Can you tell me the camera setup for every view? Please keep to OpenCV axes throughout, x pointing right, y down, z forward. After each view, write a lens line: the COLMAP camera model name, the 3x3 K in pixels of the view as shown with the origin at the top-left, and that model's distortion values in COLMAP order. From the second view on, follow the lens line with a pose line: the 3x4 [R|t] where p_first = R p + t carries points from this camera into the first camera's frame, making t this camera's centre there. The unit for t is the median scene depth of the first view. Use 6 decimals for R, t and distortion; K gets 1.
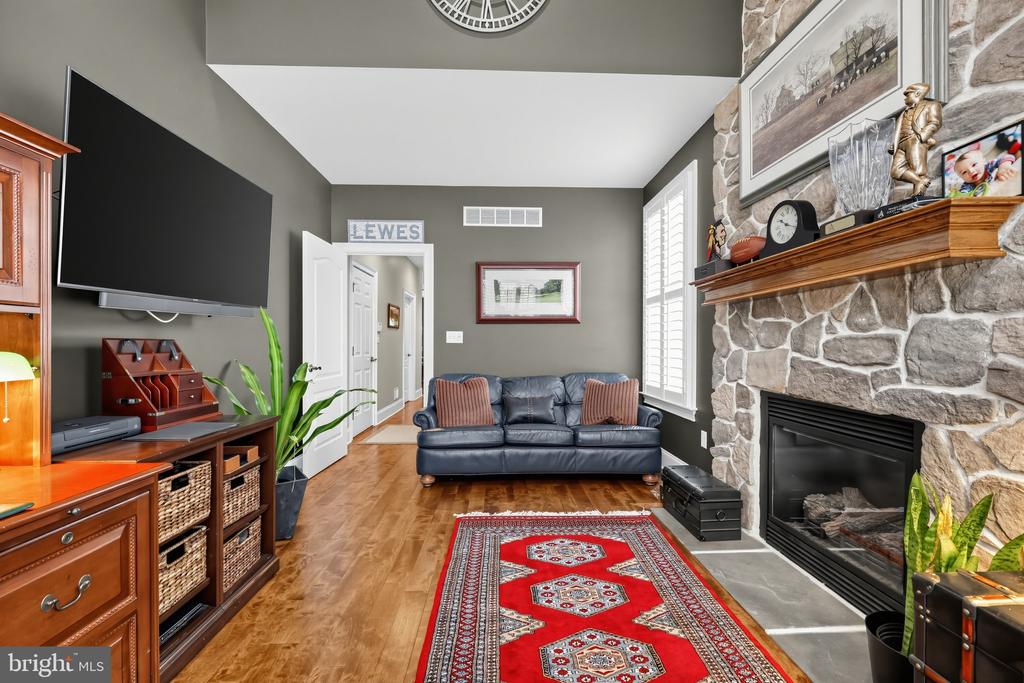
lens RADIAL K [[416.2, 0, 513.5], [0, 416.2, 344.7], [0, 0, 1]] dist [0.000512, 0.000025]
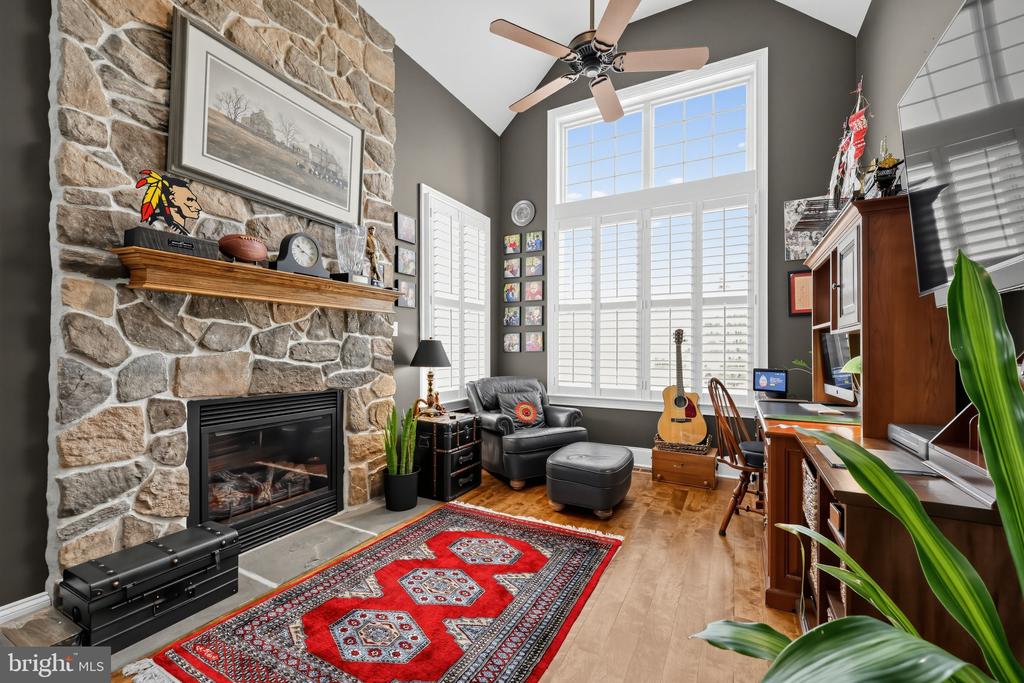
lens RADIAL K [[416.2, 0, 514.1], [0, 416.2, 344.3], [0, 0, 1]] dist [0.000512, 0.000025]
pose [[-0.862712, 0.001318, 0.505695, -0.552726], [-0.006086, 0.999897, -0.012990, -0.000205], [-0.505660, -0.014284, -0.862615, 1.874475]]
